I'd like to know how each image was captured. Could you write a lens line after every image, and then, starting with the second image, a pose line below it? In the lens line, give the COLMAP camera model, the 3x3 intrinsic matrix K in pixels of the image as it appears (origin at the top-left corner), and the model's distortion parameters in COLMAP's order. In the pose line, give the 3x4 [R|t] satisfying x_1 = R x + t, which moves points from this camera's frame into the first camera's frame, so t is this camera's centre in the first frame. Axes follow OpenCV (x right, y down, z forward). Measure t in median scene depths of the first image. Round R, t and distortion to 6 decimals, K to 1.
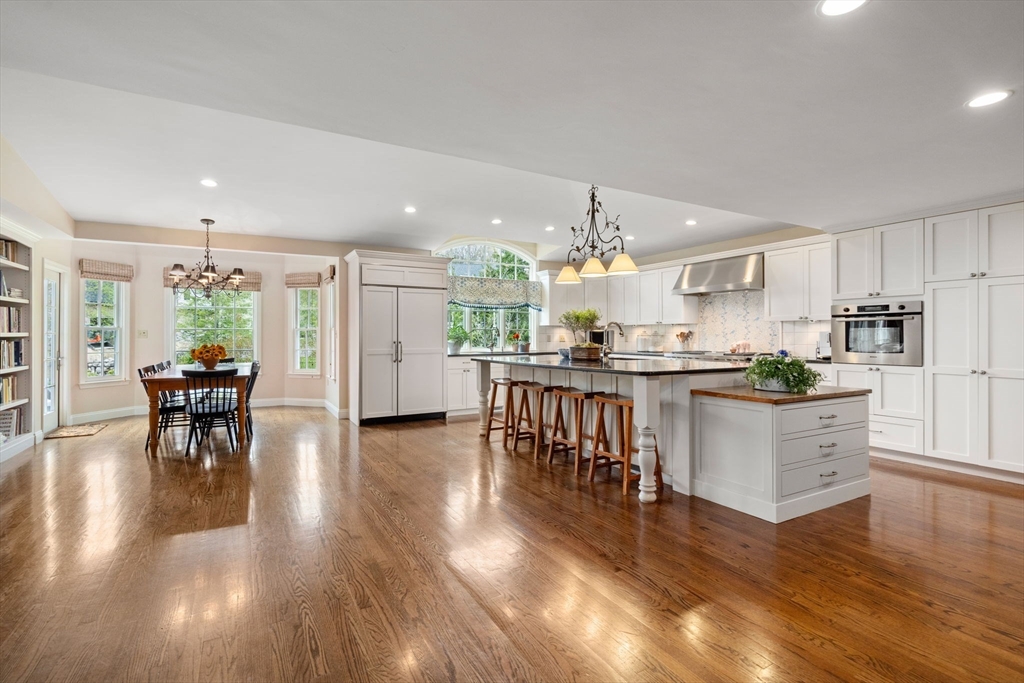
lens RADIAL K [[475.6, 0, 506.6], [0, 475.6, 334.3], [0, 0, 1]] dist [-0.000461, 0.000792]
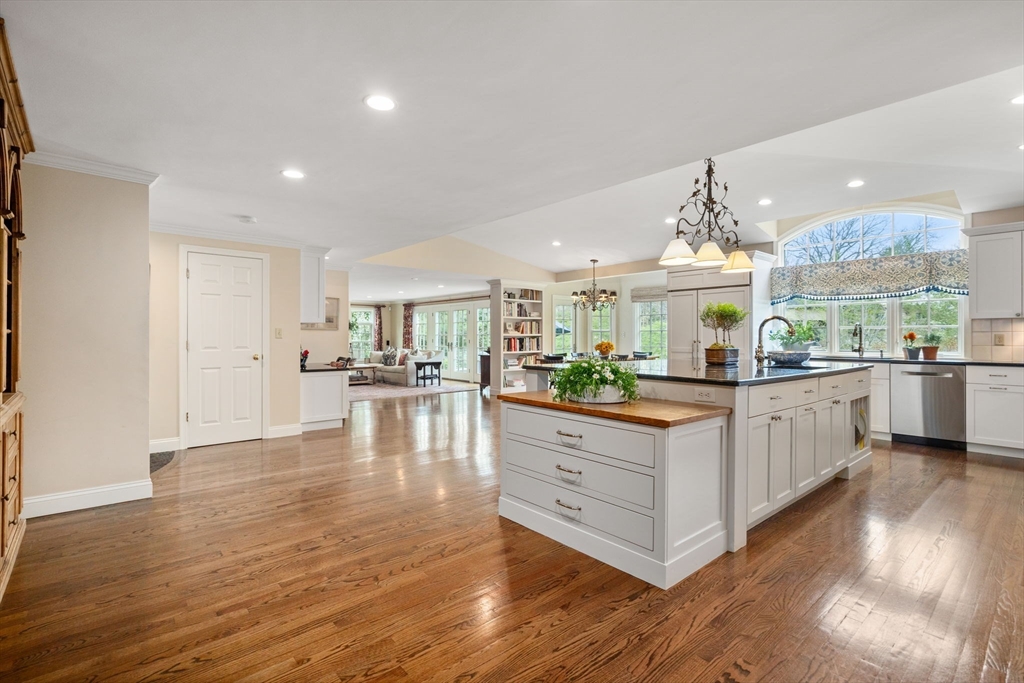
lens RADIAL K [[475.6, 0, 506.6], [0, 475.6, 334.3], [0, 0, 1]] dist [-0.000461, 0.000792]
pose [[0.189946, -0.002781, -0.981791, 0.926460], [0.000043, 0.999996, -0.002824, 0.004768], [0.981795, 0.000494, 0.189945, 0.477374]]
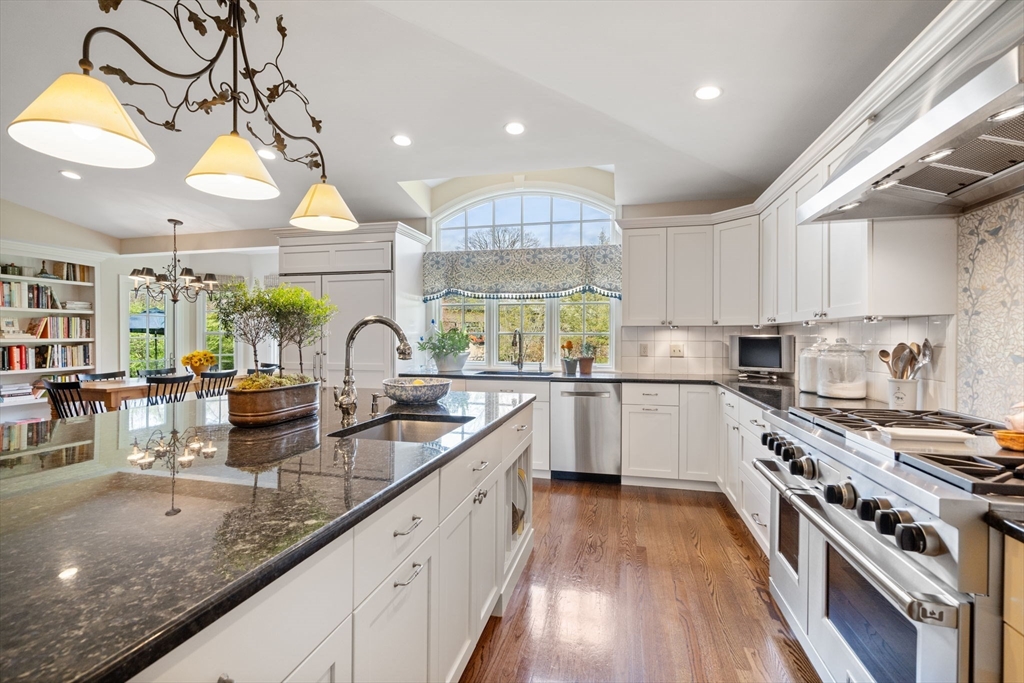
lens RADIAL K [[462.2, 0, 512.0], [0, 462.2, 341.5], [0, 0, 1]] dist [-0.002547, -0.000111]
pose [[0.727774, 0.012128, -0.685710, 0.559566], [-0.002532, 0.999884, 0.014997, -0.014276], [0.685813, -0.009178, 0.727720, 0.877679]]
